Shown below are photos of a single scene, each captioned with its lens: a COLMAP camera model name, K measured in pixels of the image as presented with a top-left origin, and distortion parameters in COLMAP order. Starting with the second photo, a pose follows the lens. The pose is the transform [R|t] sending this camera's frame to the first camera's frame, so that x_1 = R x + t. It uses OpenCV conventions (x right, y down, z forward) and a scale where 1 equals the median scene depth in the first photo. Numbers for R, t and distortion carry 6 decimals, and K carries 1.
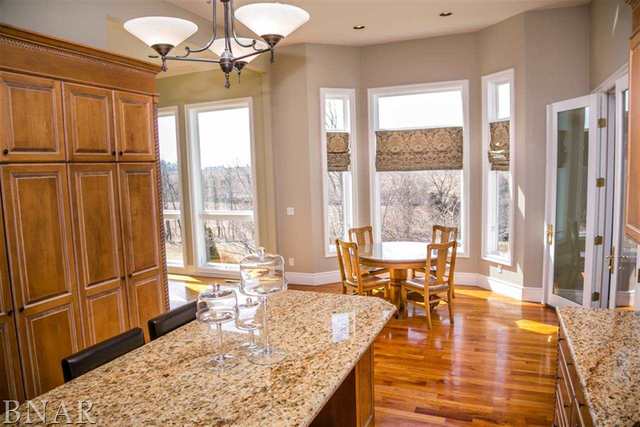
lens RADIAL K [[443.3, 0, 320.5], [0, 443.3, 214.6], [0, 0, 1]] dist [-0.080601, 0.003111]
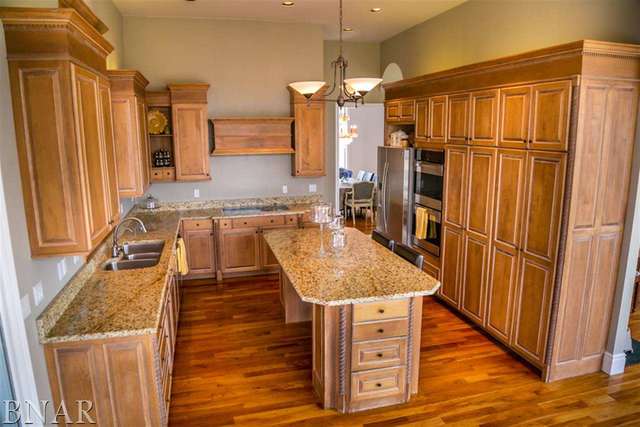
lens RADIAL K [[443.3, 0, 321.2], [0, 443.3, 214.6], [0, 0, 1]] dist [-0.080601, 0.003111]
pose [[-0.786489, 0.151681, -0.598689, 0.733830], [-0.033461, 0.957483, 0.286541, -0.293596], [0.616698, 0.245394, -0.747974, 1.732726]]
